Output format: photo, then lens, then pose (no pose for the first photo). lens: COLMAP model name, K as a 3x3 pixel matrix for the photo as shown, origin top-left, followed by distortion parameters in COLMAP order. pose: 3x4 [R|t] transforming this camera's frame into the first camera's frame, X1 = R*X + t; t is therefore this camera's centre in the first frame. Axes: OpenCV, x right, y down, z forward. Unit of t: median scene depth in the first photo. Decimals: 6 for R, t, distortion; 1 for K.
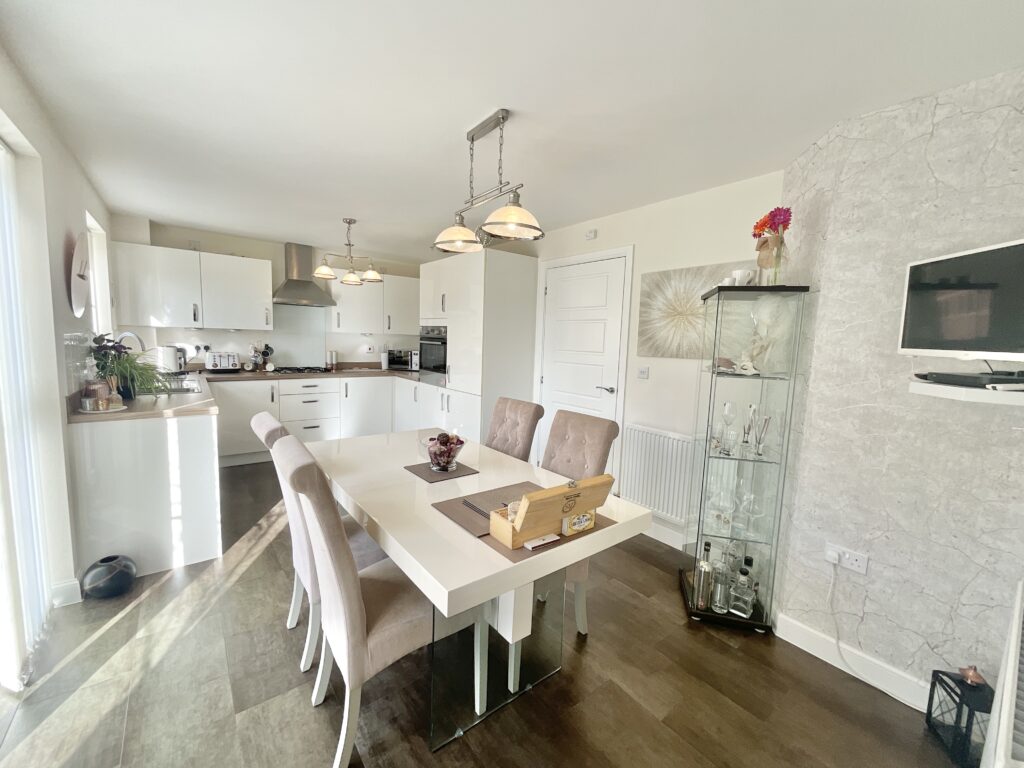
lens RADIAL K [[416.5, 0, 508.6], [0, 416.5, 384.9], [0, 0, 1]] dist [0.003057, -0.000452]
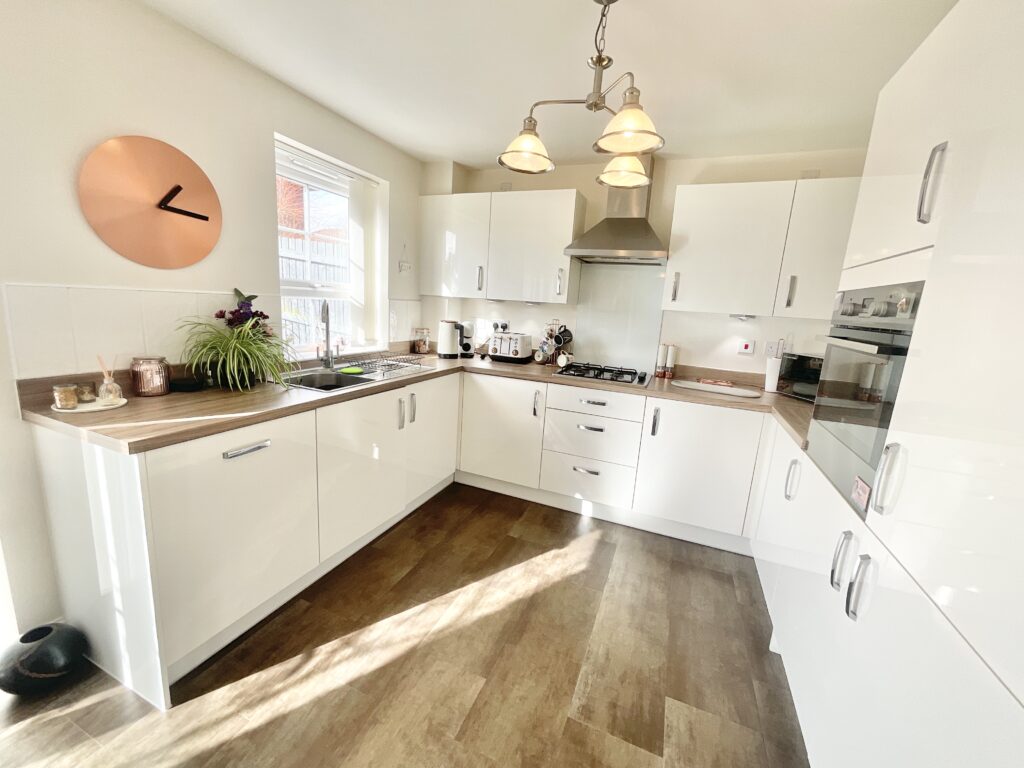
lens RADIAL K [[416.5, 0, 515.3], [0, 416.5, 383.2], [0, 0, 1]] dist [0.003057, -0.000452]
pose [[0.496924, 0.163671, -0.852220, -0.048363], [-0.142658, 0.984099, 0.105816, -0.070038], [0.855988, 0.068994, 0.512371, 0.634195]]
